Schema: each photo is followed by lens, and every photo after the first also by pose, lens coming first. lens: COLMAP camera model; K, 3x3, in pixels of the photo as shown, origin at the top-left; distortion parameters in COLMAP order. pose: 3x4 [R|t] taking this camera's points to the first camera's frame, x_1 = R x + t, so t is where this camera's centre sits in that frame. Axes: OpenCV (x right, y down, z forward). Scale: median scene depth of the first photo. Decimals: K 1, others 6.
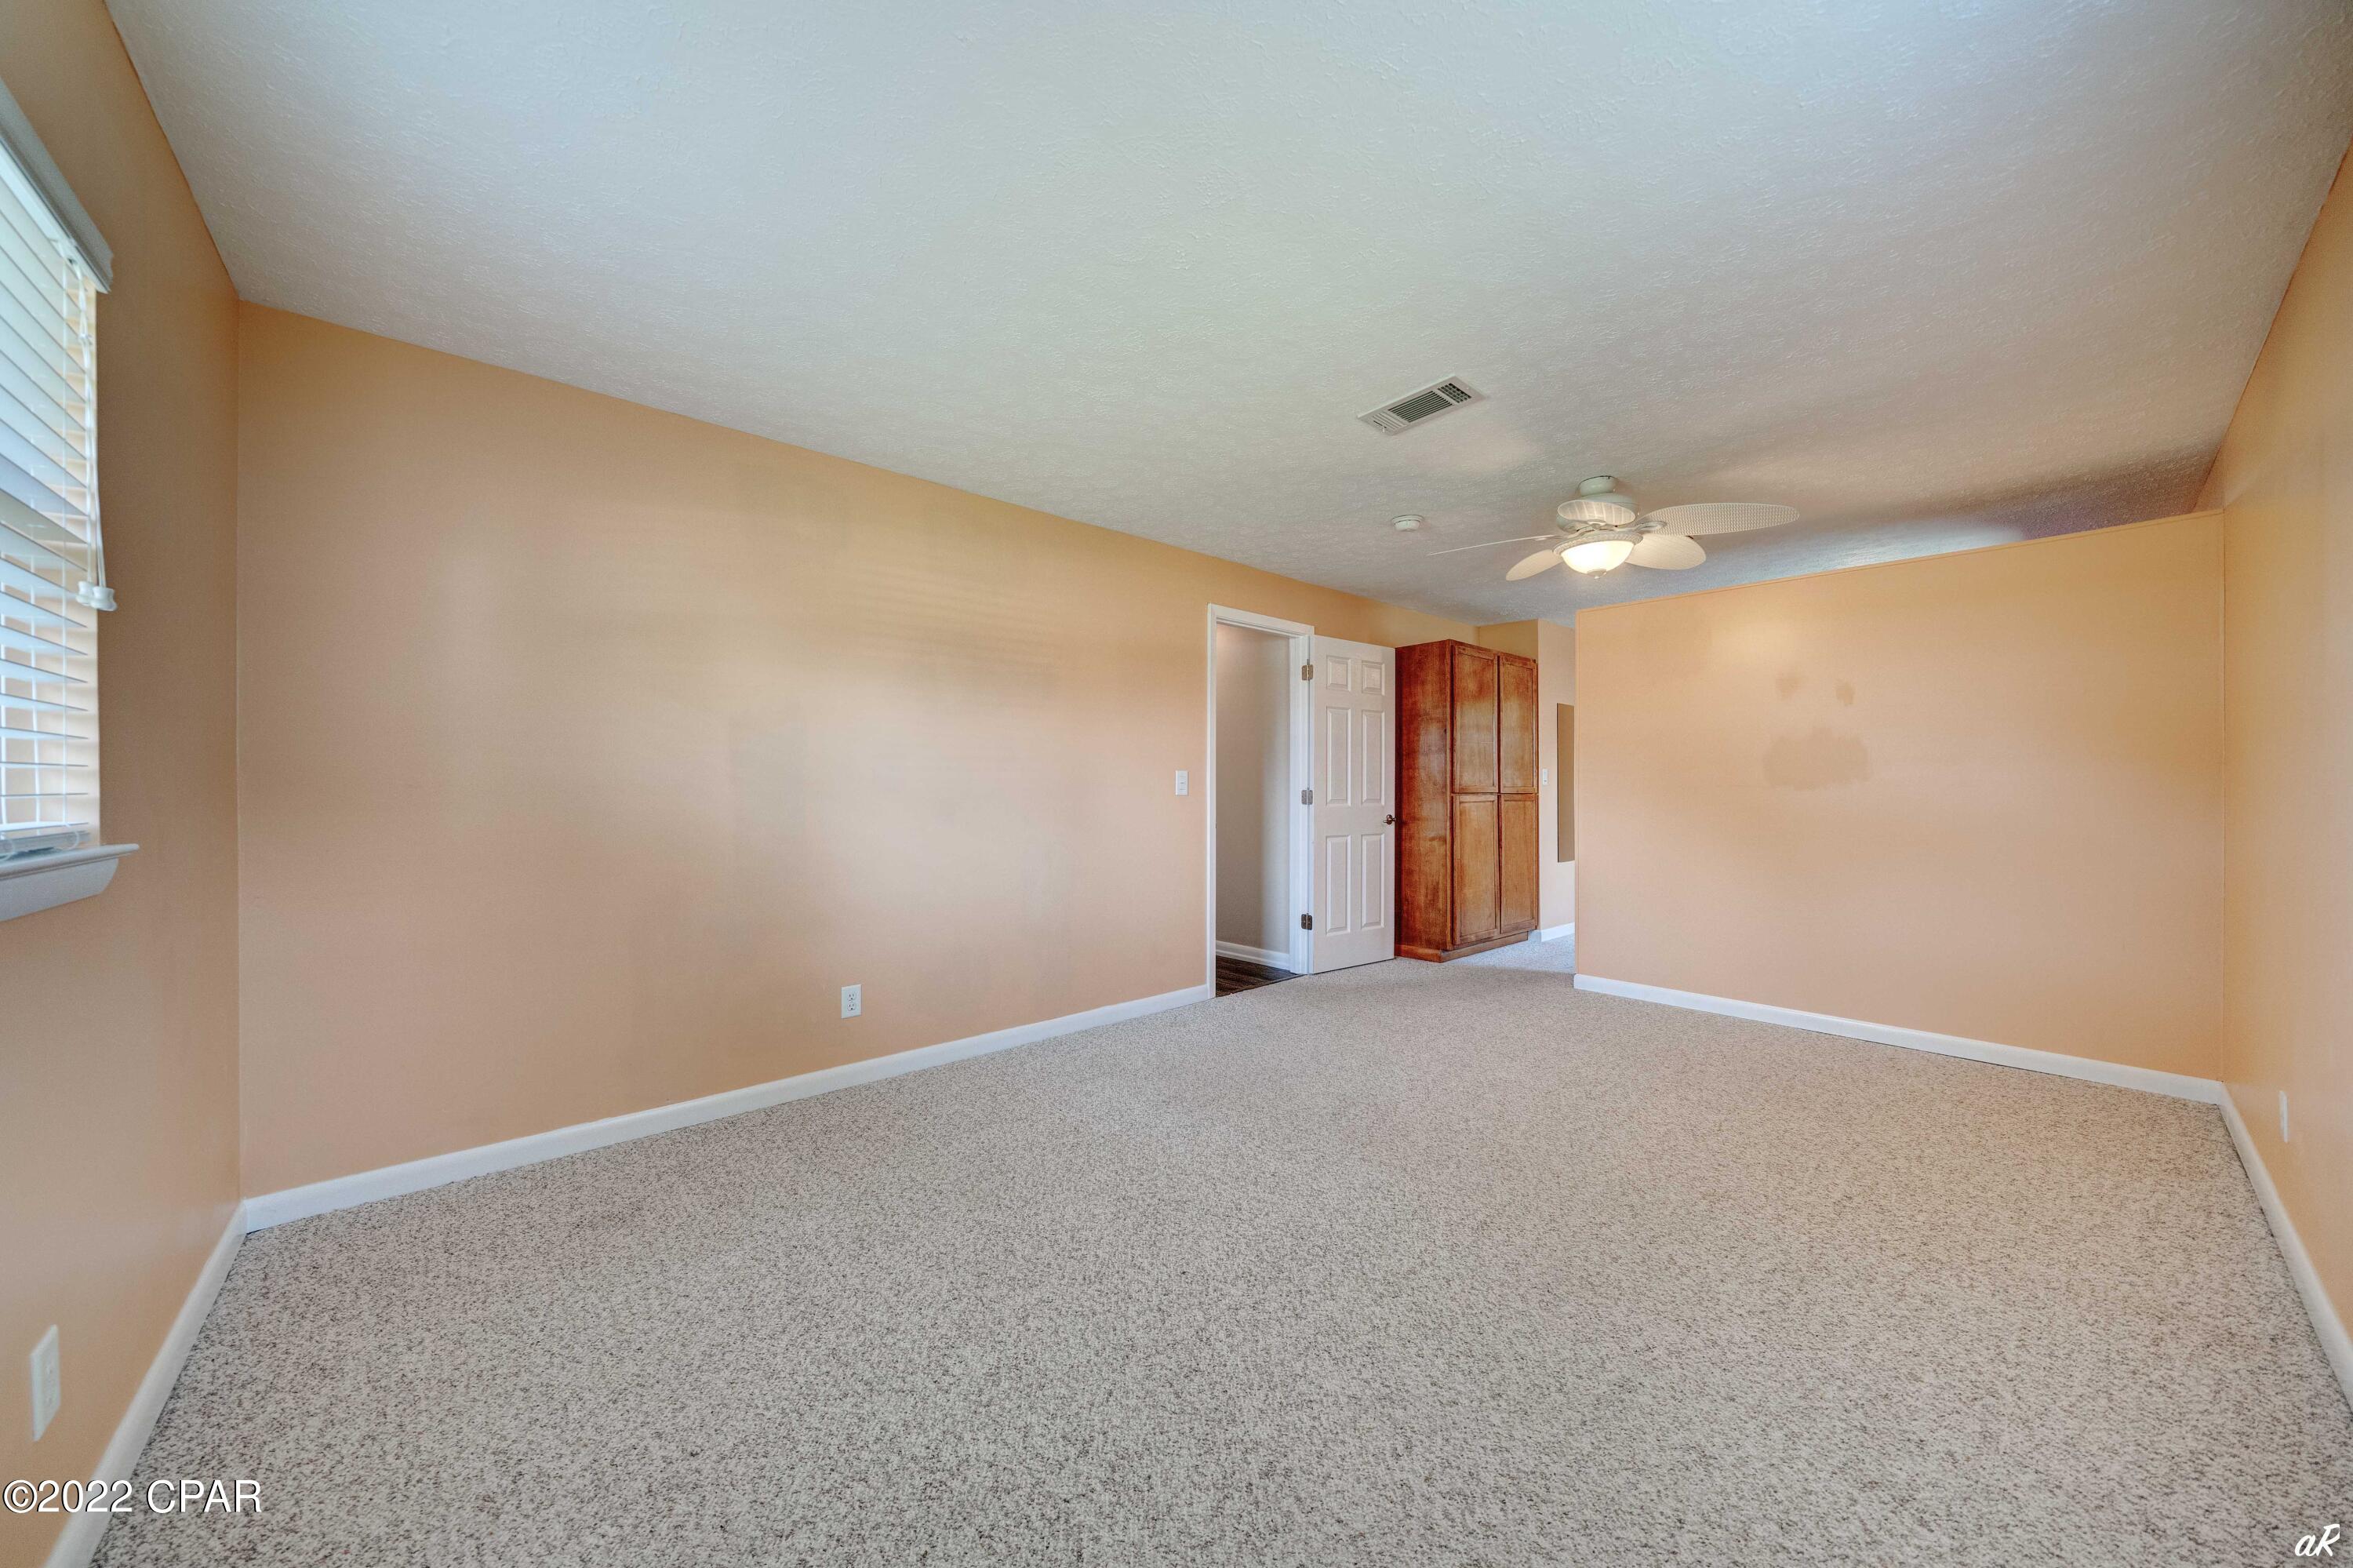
lens RADIAL K [[813.0, 0, 1170.6], [0, 813.0, 793.0], [0, 0, 1]] dist [-0.005323, -0.000263]
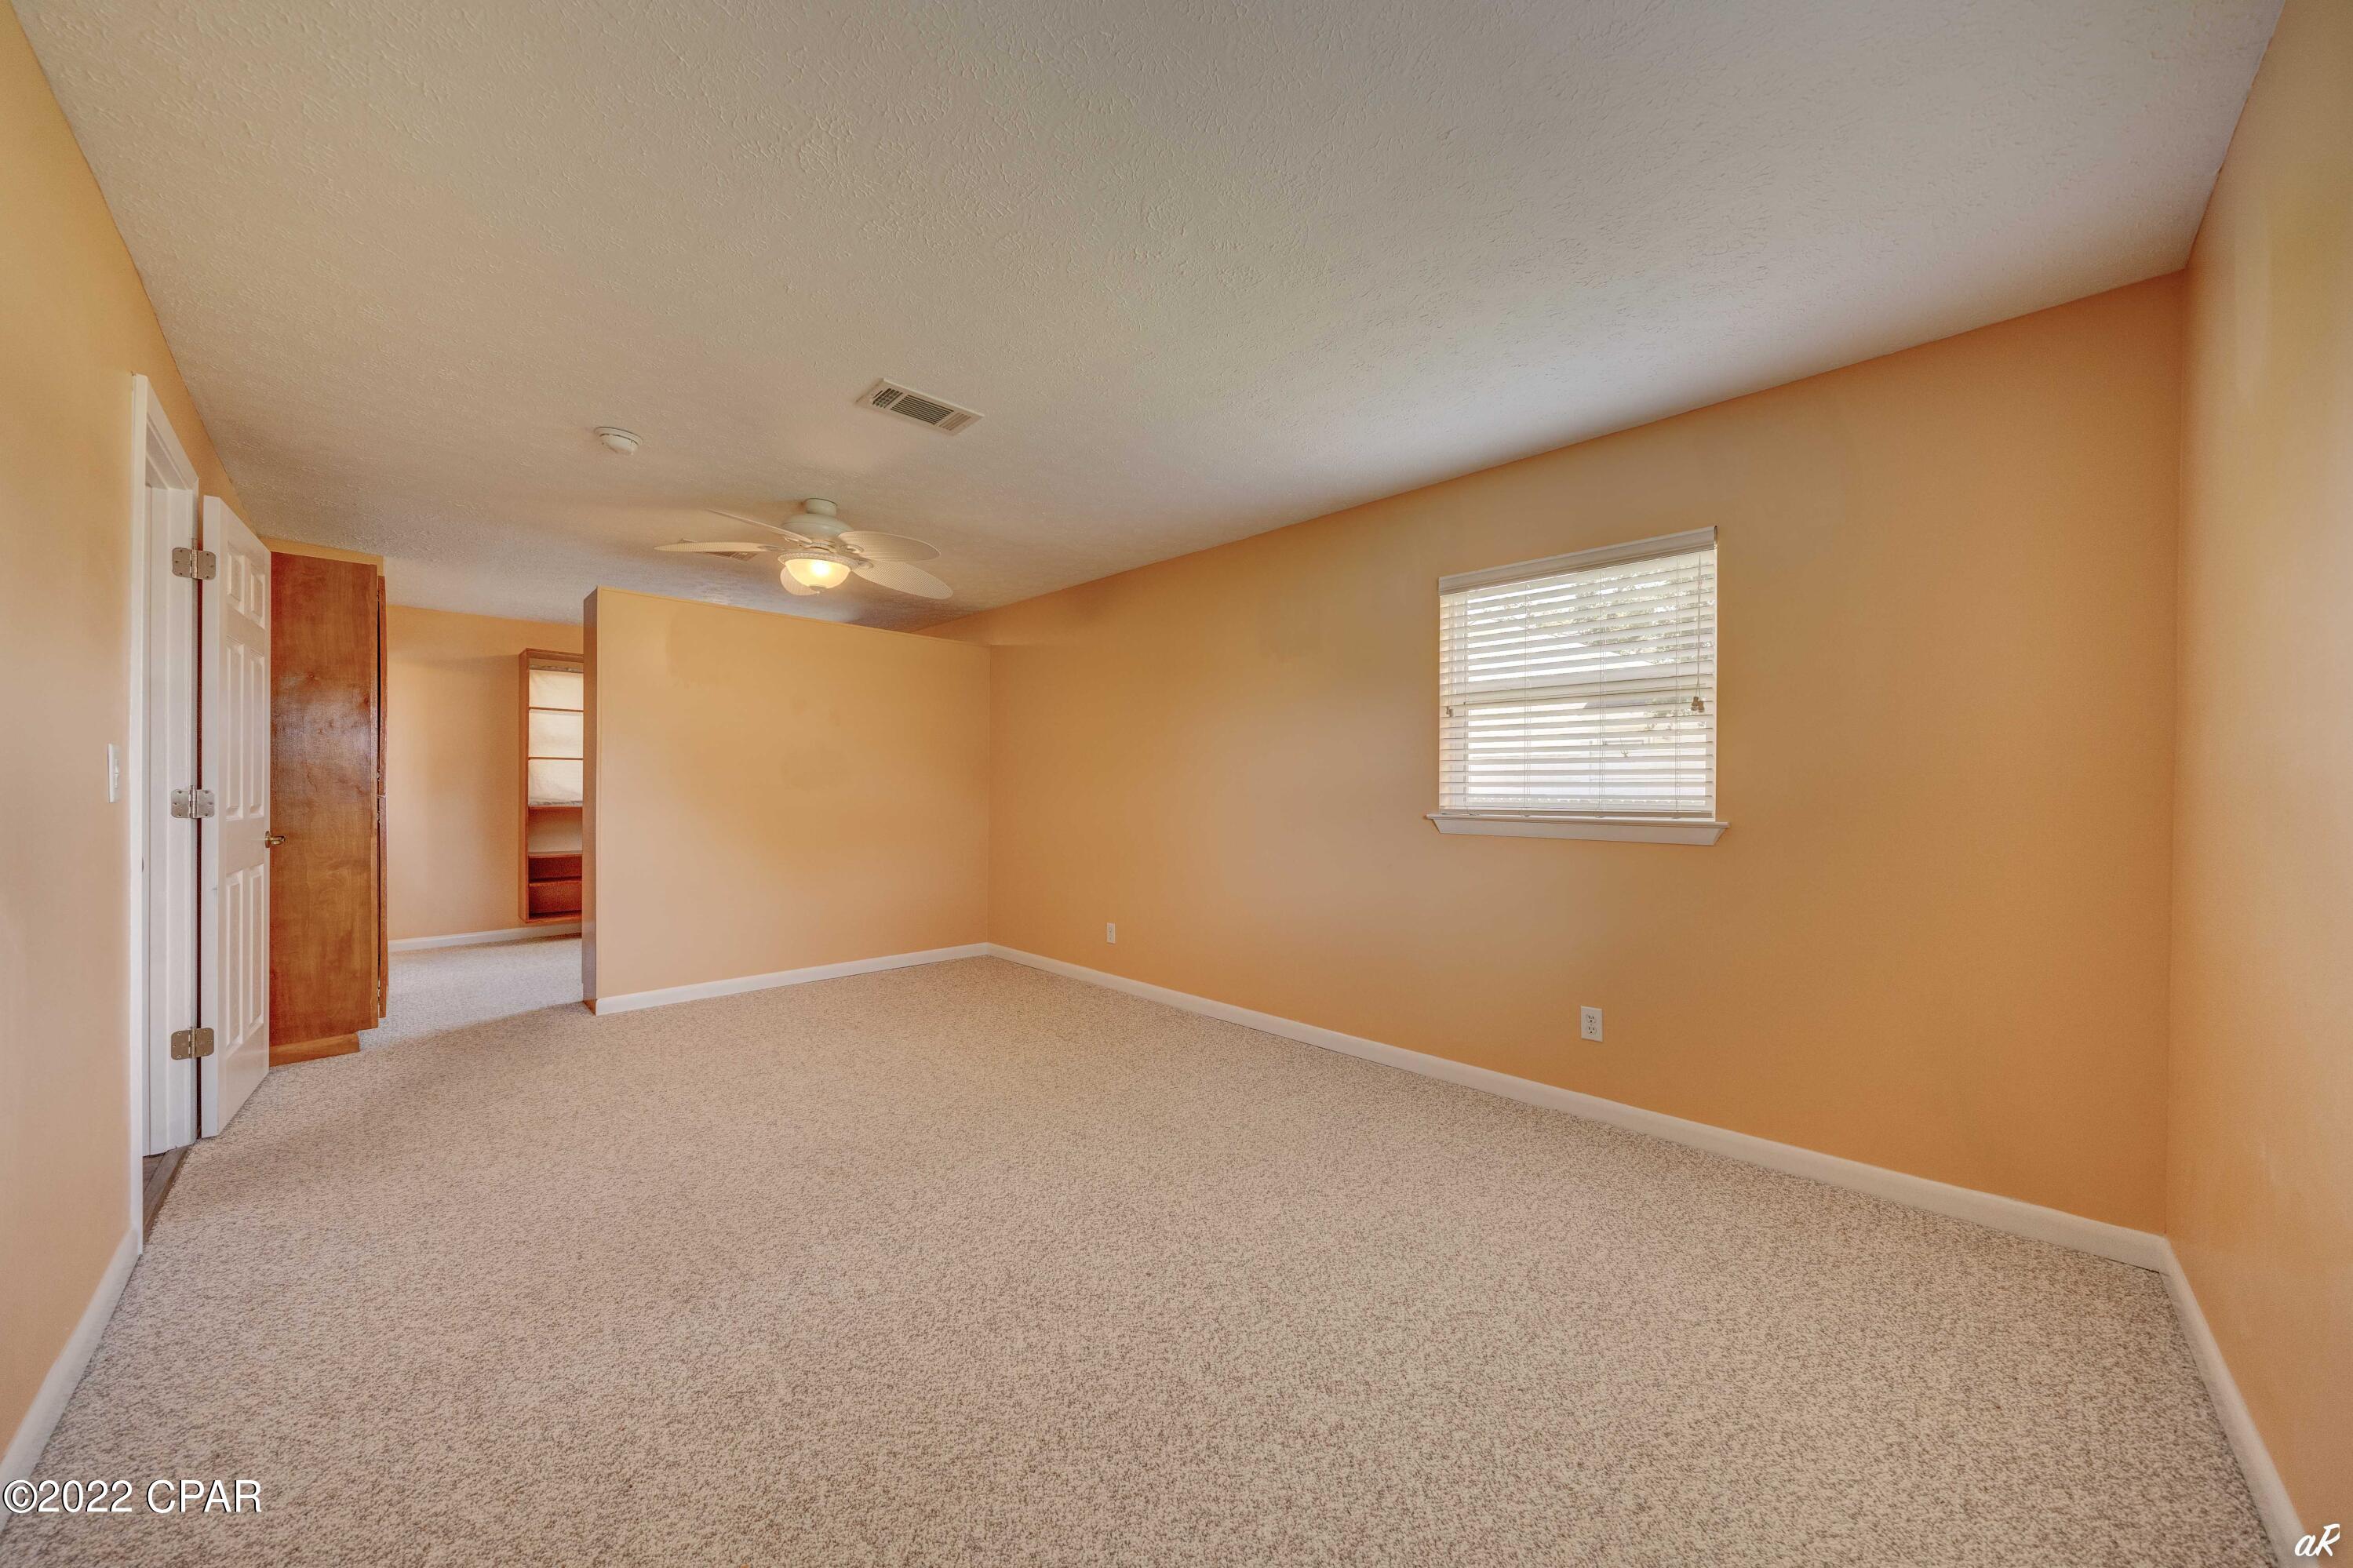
lens RADIAL K [[812.8, 0, 1169.4], [0, 812.8, 786.6], [0, 0, 1]] dist [-0.005323, -0.000263]
pose [[-0.066640, 0.003410, 0.997771, -0.577644], [0.002422, 0.999992, -0.003256, -0.003289], [-0.997774, 0.002200, -0.066648, 0.611872]]
